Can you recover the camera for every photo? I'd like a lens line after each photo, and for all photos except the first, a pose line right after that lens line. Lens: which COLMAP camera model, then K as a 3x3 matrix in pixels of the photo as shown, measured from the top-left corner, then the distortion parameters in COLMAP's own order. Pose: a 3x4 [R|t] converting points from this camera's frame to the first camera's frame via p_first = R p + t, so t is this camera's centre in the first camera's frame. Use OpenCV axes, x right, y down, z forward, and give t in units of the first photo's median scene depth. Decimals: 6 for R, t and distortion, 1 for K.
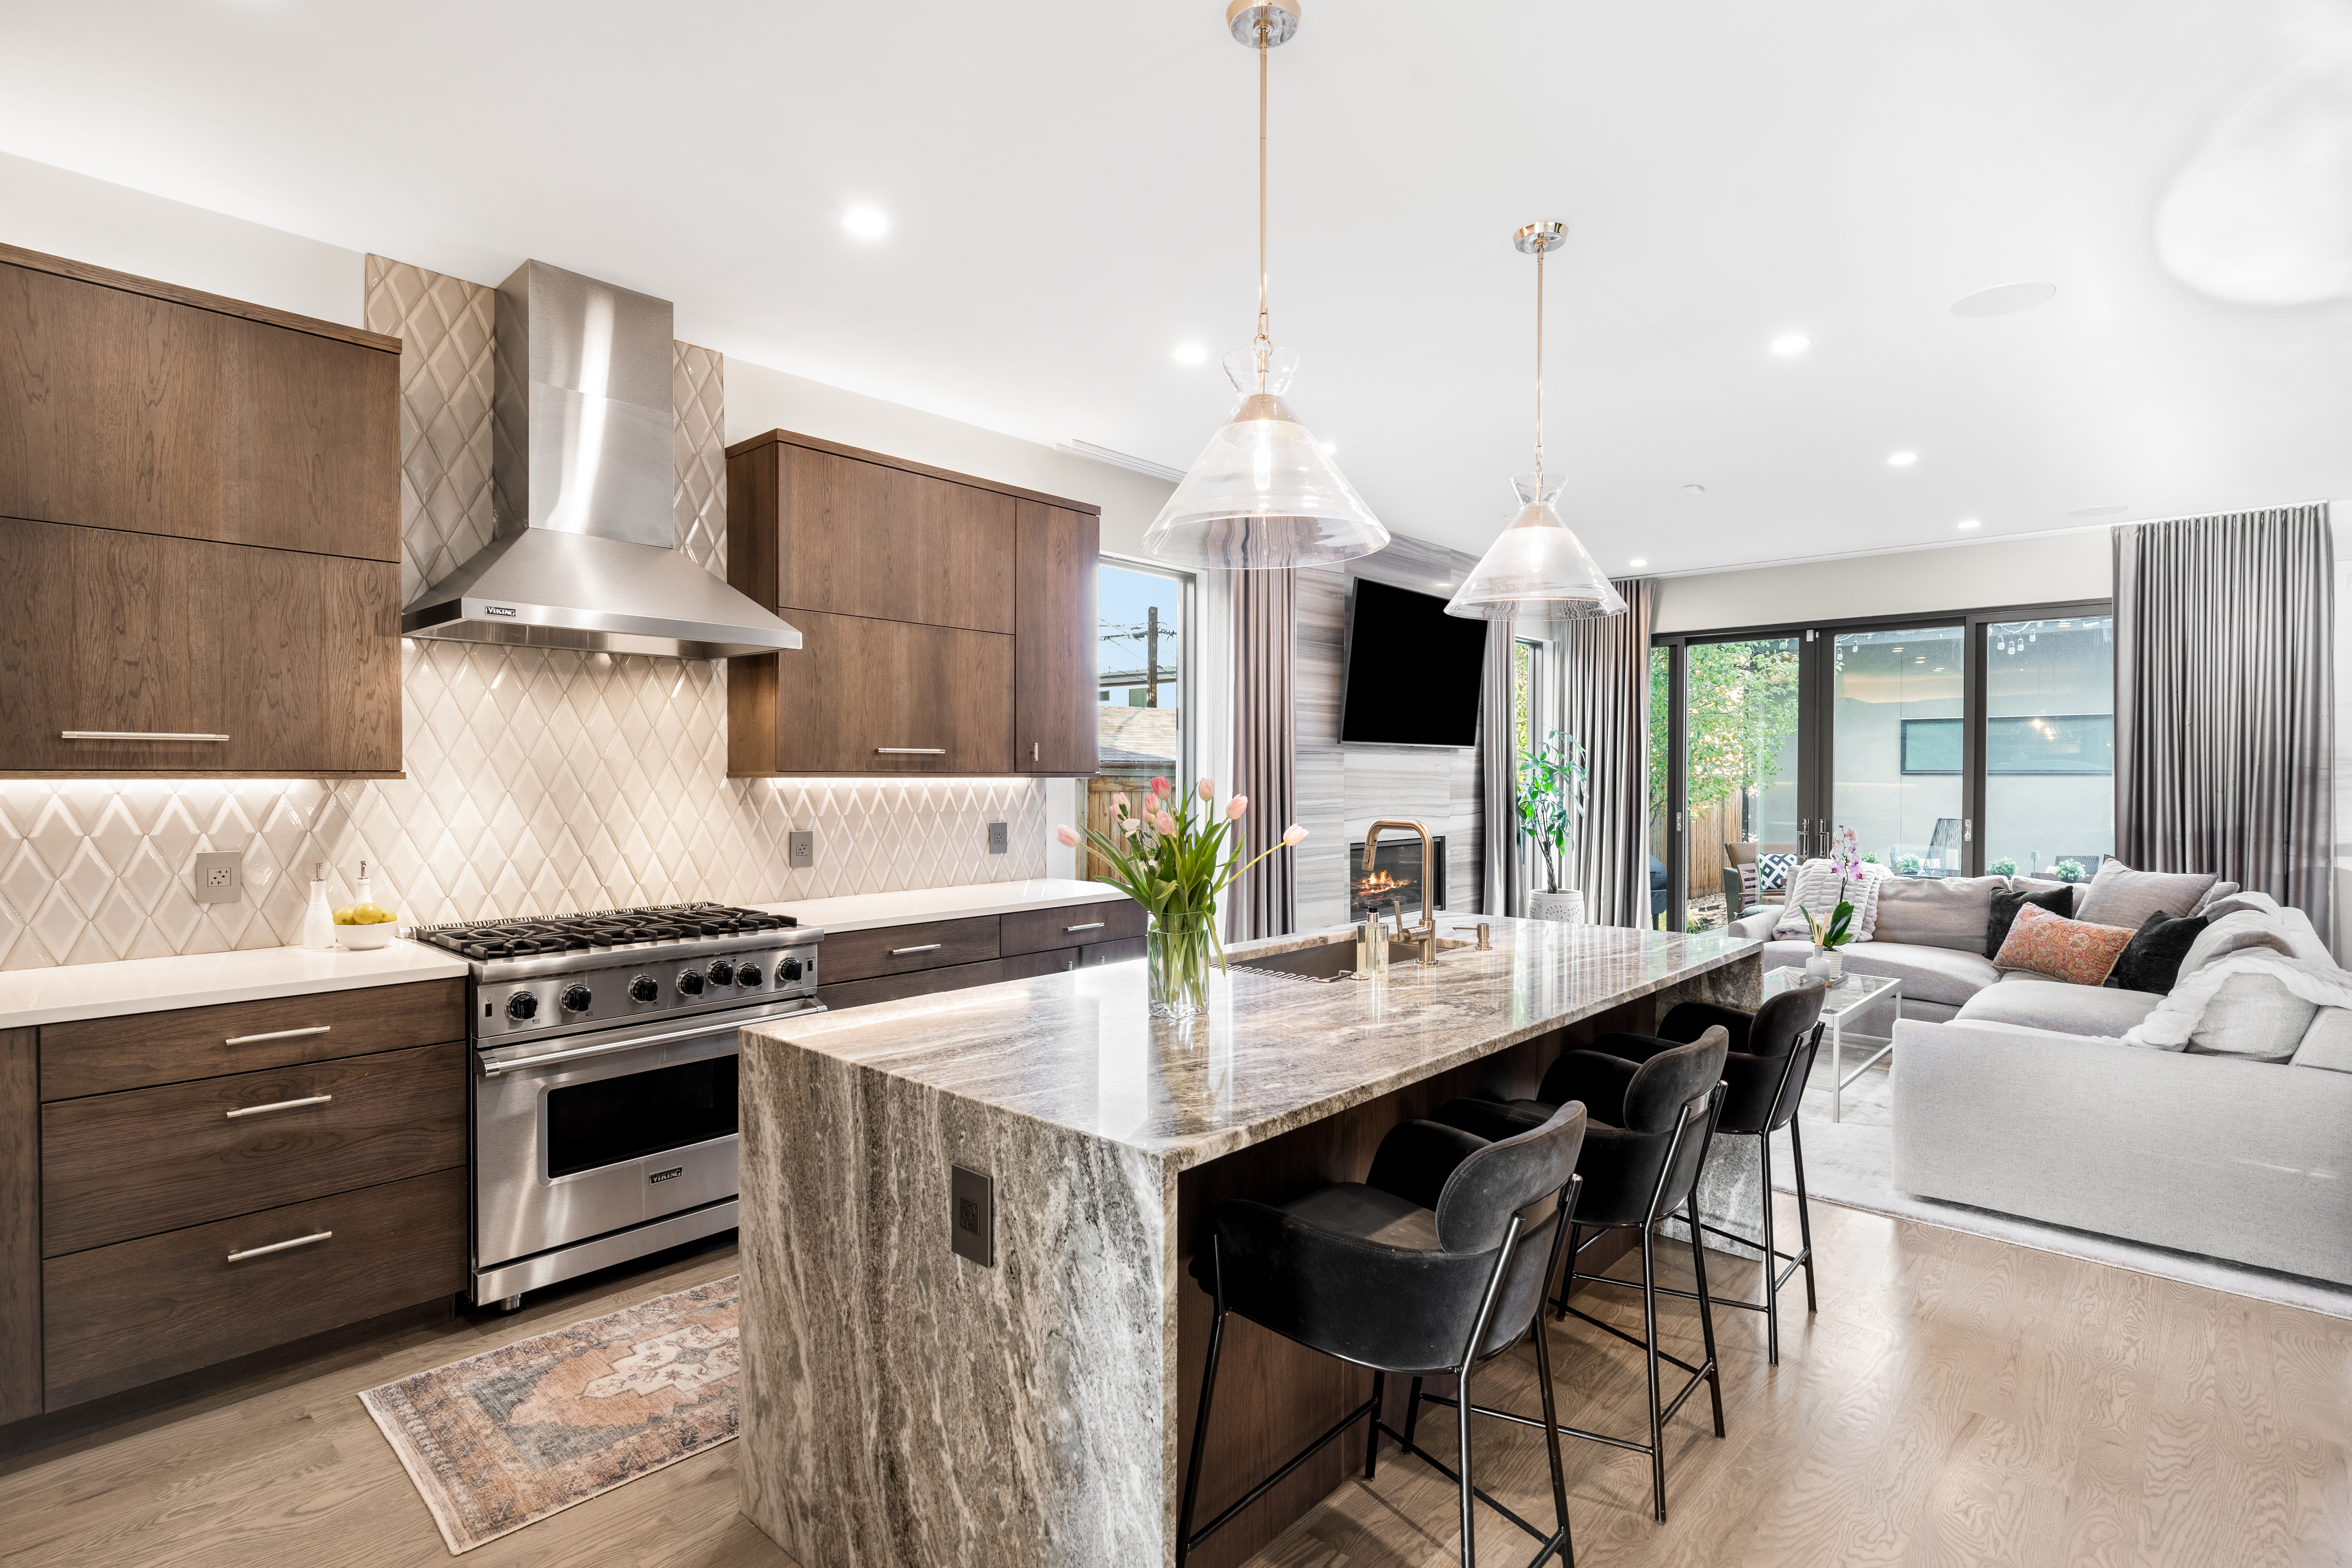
lens RADIAL K [[1117.4, 0, 1176.6], [0, 1117.4, 784.6], [0, 0, 1]] dist [-0.000458, 0.000069]
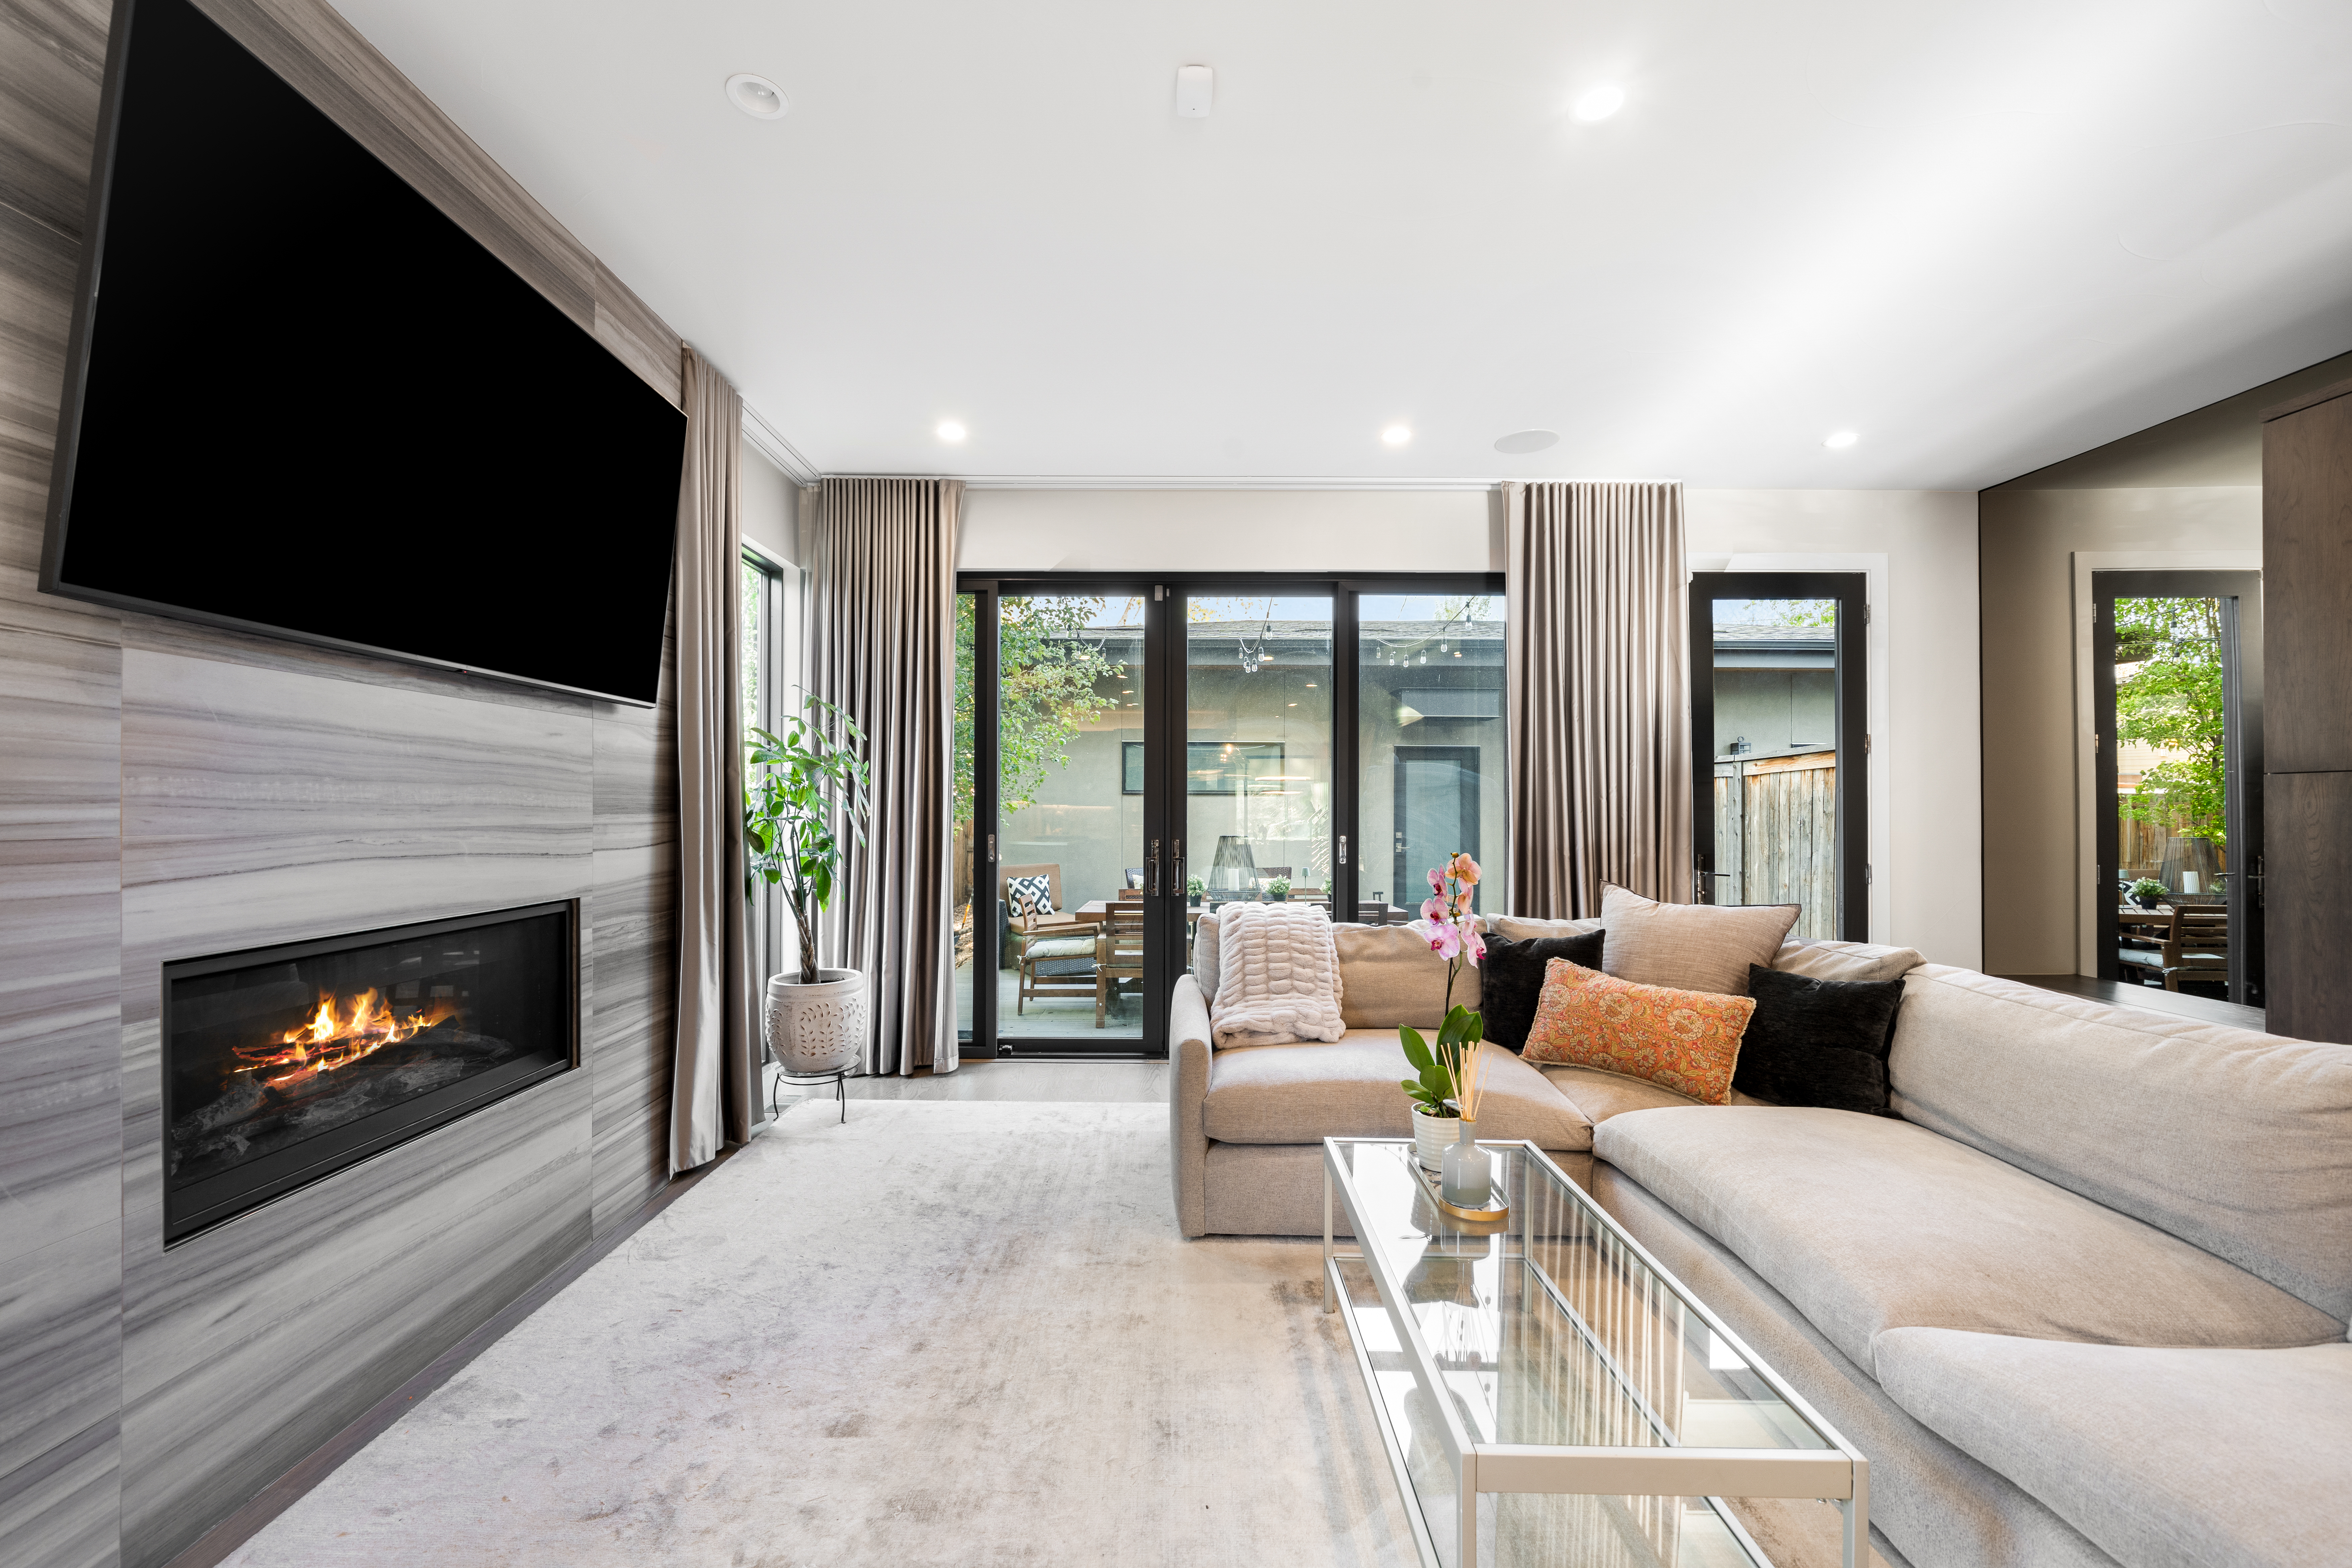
lens RADIAL K [[913.0, 0, 1178.9], [0, 913.0, 795.4], [0, 0, 1]] dist [0.003685, 0.000251]
pose [[0.718144, 0.011202, 0.695804, 0.155638], [0.001619, 0.999841, -0.017767, 0.011988], [-0.695893, 0.013886, 0.718012, 0.564646]]
